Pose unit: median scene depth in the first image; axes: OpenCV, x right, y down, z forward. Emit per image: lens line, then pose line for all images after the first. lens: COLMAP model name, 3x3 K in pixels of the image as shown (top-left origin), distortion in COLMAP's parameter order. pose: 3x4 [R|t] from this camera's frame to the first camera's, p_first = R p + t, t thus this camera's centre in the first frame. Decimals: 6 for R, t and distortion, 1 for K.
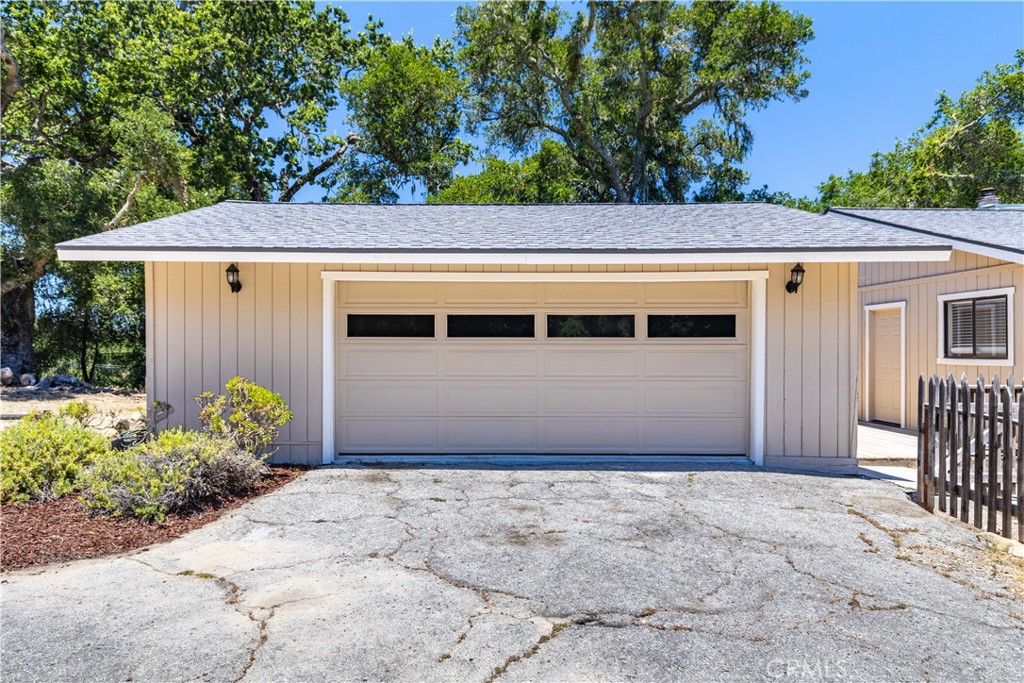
lens RADIAL K [[621.9, 0, 509.0], [0, 621.9, 351.4], [0, 0, 1]] dist [0.017311, -0.001539]
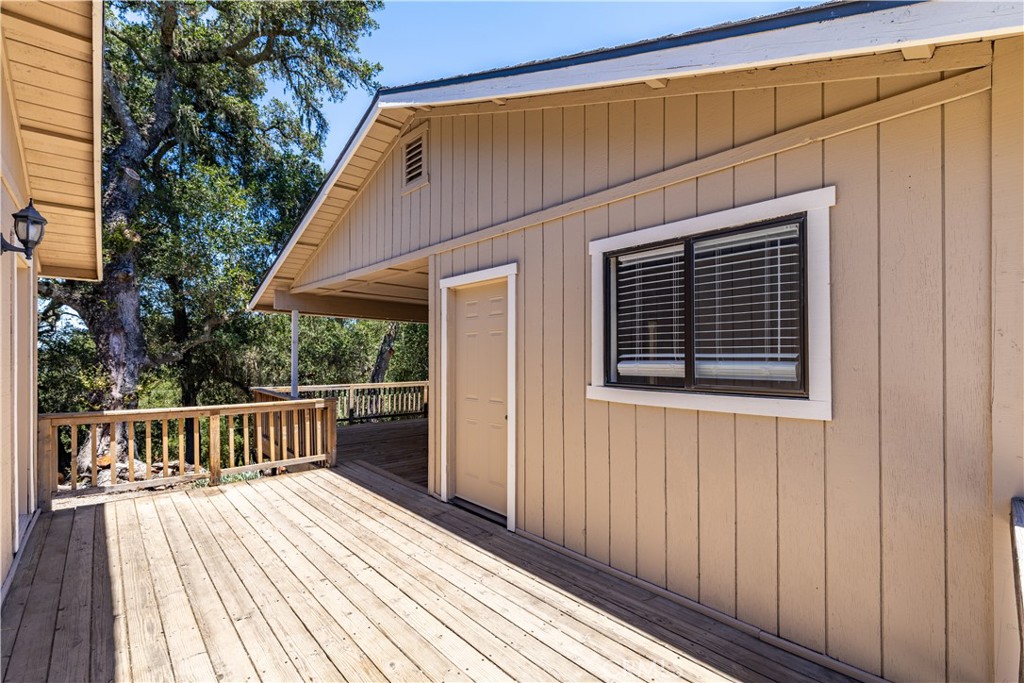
lens RADIAL K [[461.0, 0, 521.6], [0, 461.0, 353.8], [0, 0, 1]] dist [0.005439, -0.000852]
pose [[0.762390, 0.001271, 0.647116, 0.383980], [0.001680, 0.999991, -0.003943, -0.008894], [-0.647115, 0.004093, 0.762381, 0.684536]]
